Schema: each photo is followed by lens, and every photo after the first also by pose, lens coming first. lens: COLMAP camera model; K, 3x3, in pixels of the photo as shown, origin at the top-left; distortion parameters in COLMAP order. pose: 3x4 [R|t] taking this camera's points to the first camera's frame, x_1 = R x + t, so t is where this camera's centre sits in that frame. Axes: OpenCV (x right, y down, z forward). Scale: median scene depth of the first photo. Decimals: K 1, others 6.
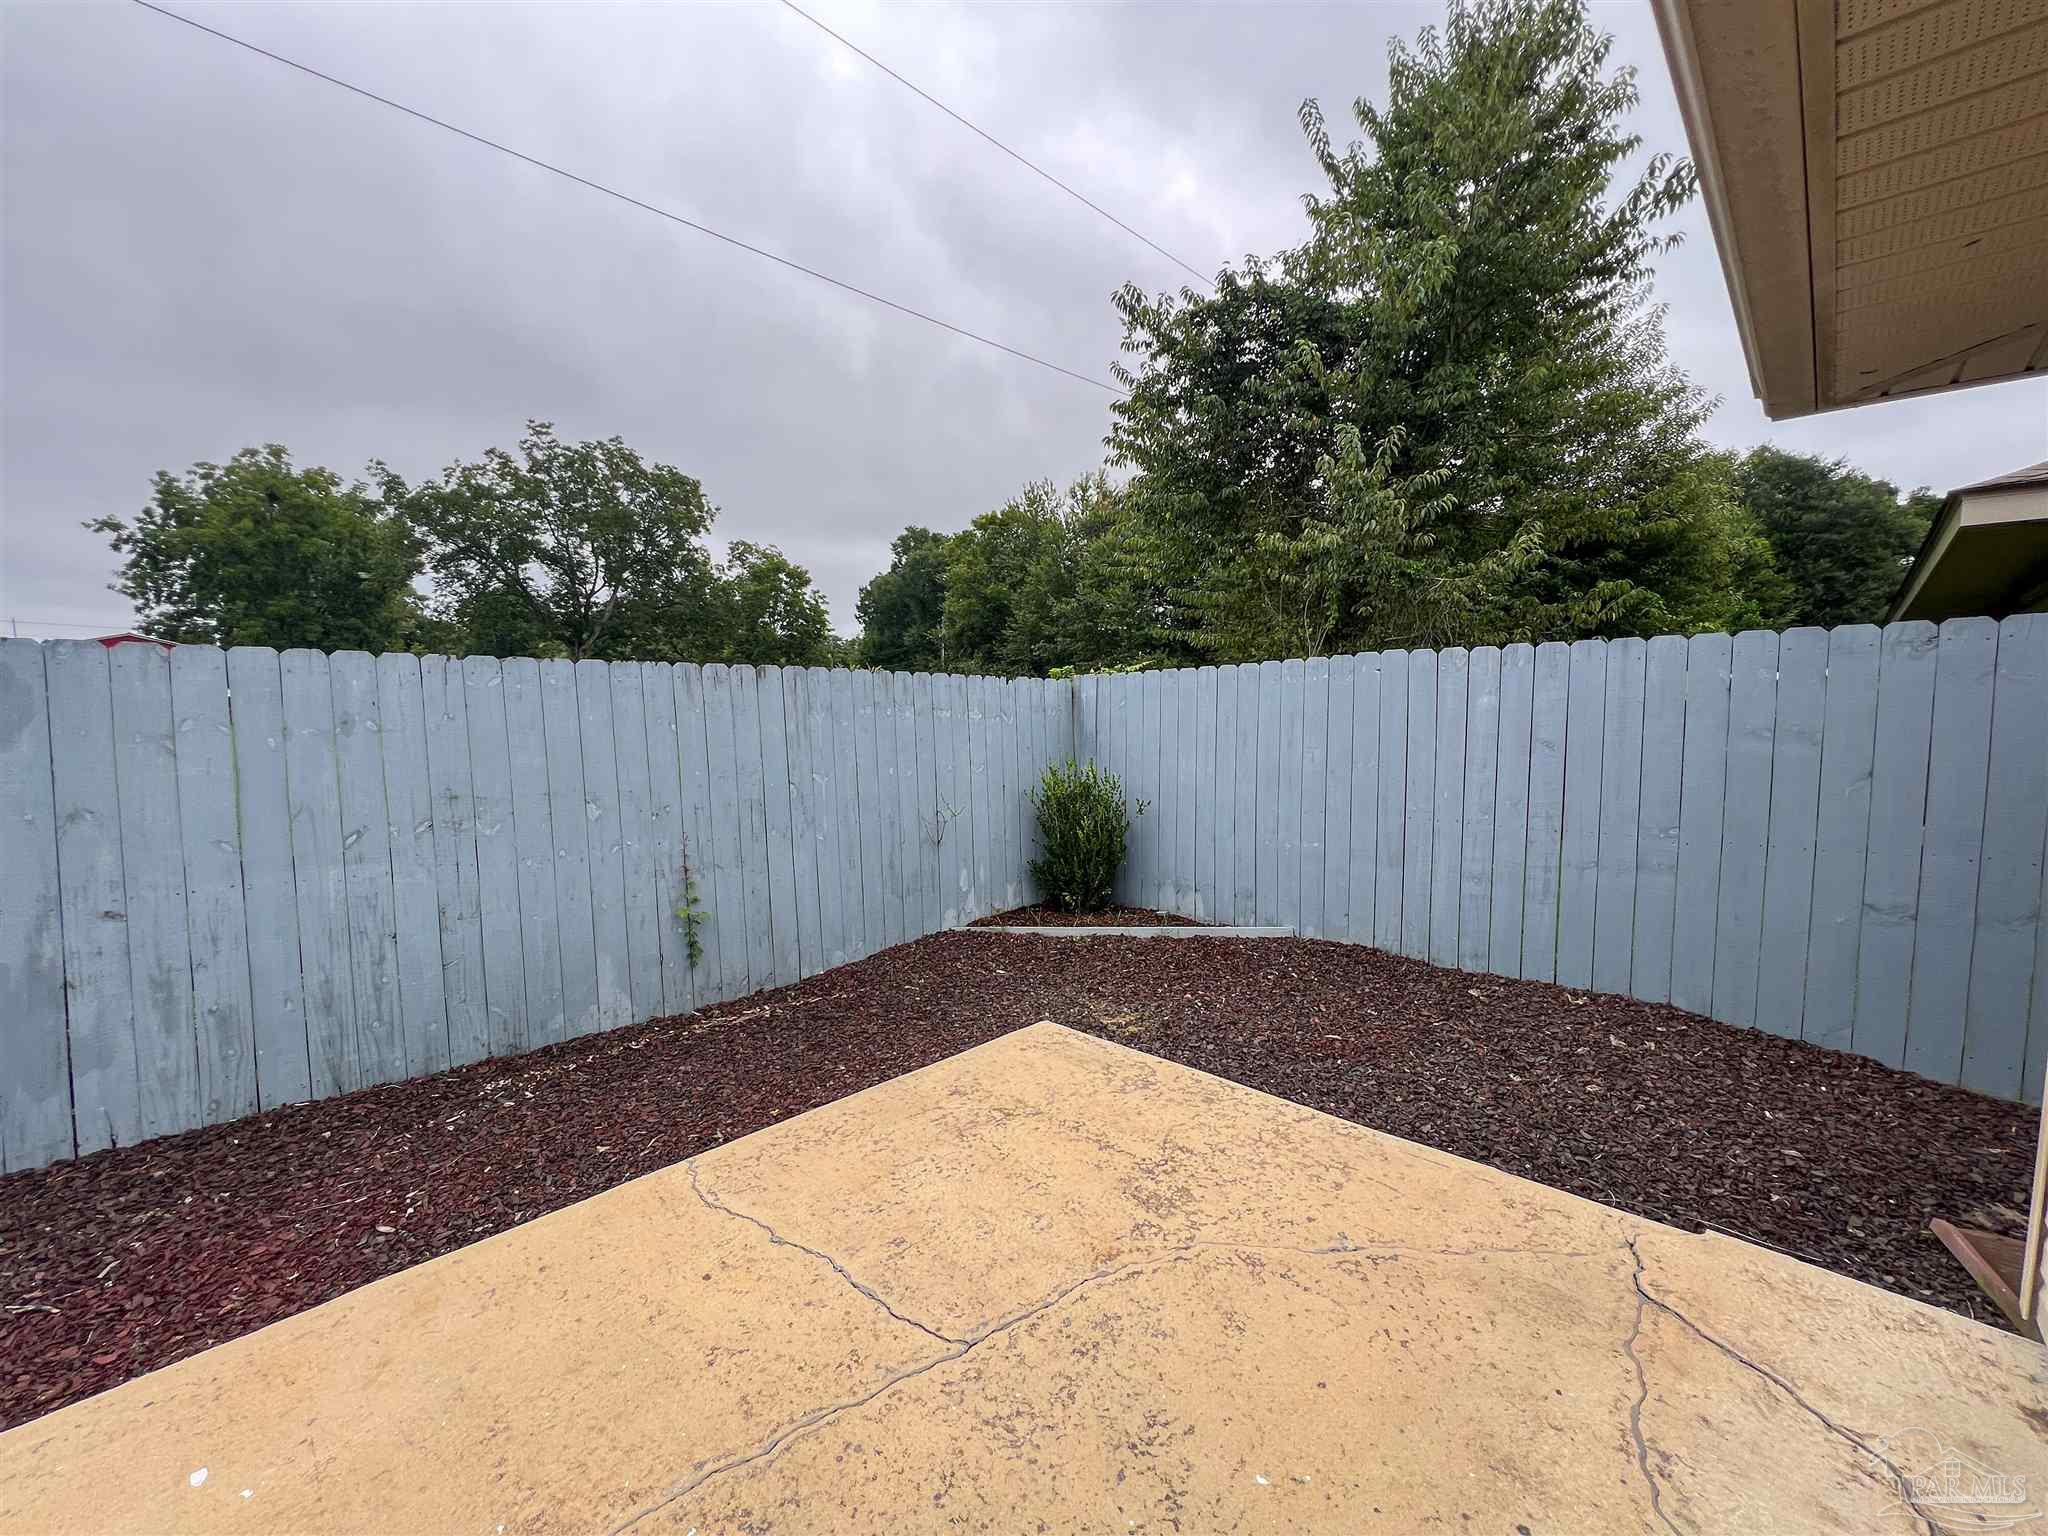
lens RADIAL K [[824.7, 0, 1024.0], [0, 824.7, 768.0], [0, 0, 1]] dist [0.002268, 0.000636]
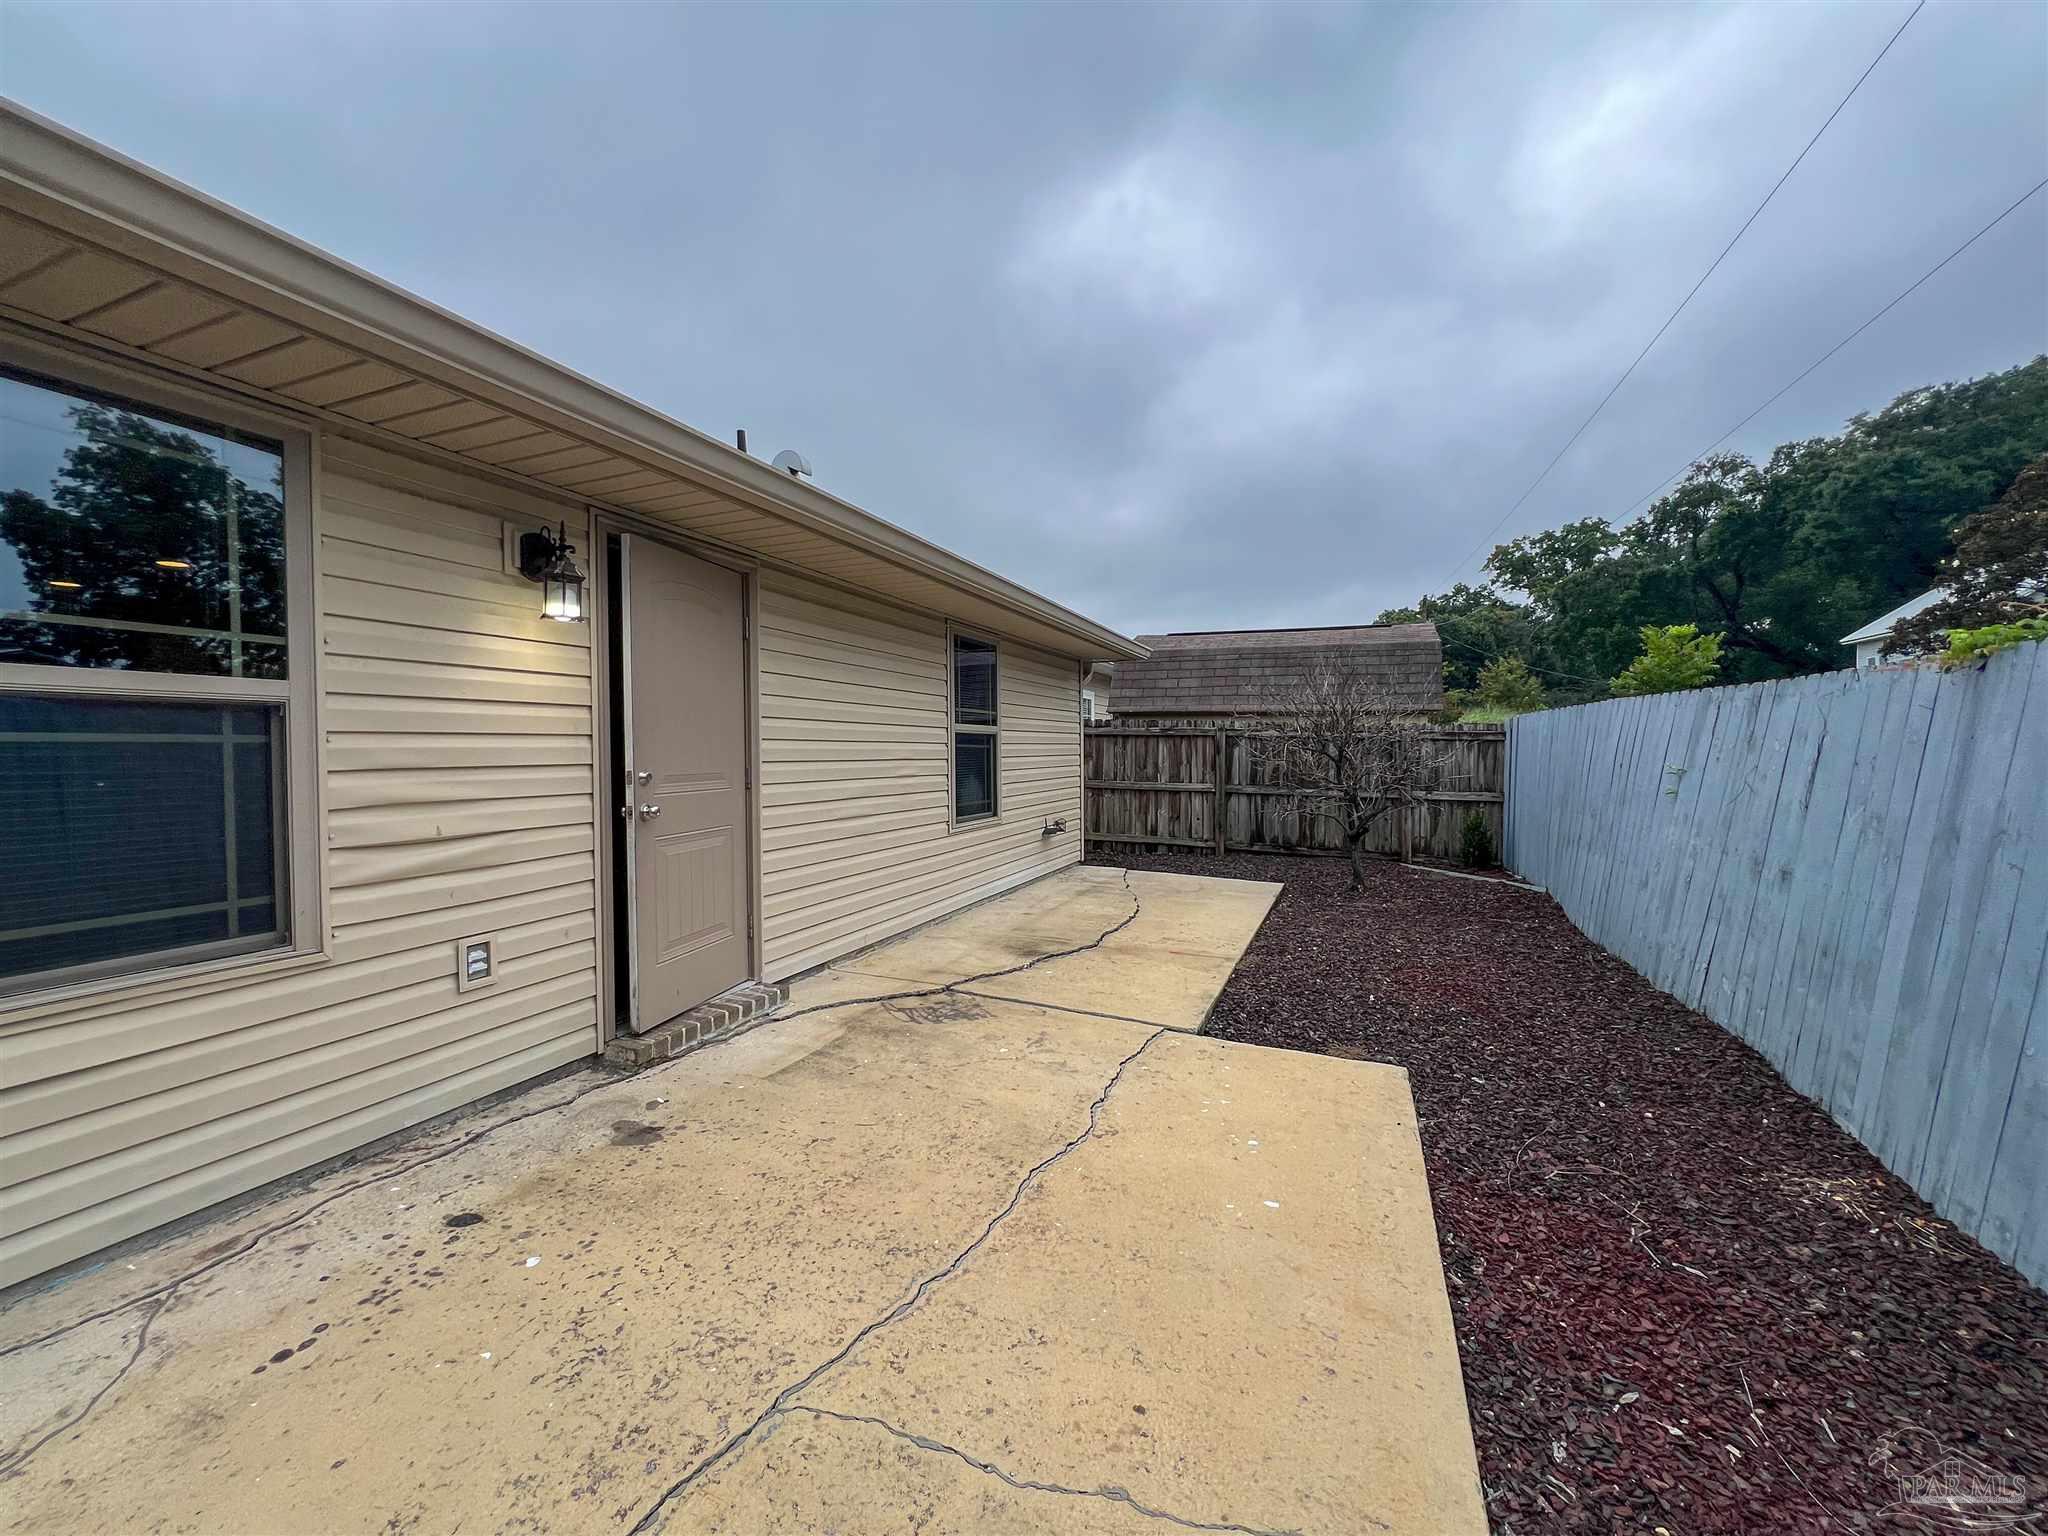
lens RADIAL K [[824.7, 0, 1024.0], [0, 824.7, 768.0], [0, 0, 1]] dist [0.002268, 0.000636]
pose [[-0.925192, 0.003805, -0.379481, 0.022209], [-0.037596, 0.994112, 0.101627, -0.092429], [0.377634, 0.108291, -0.919601, 1.975457]]
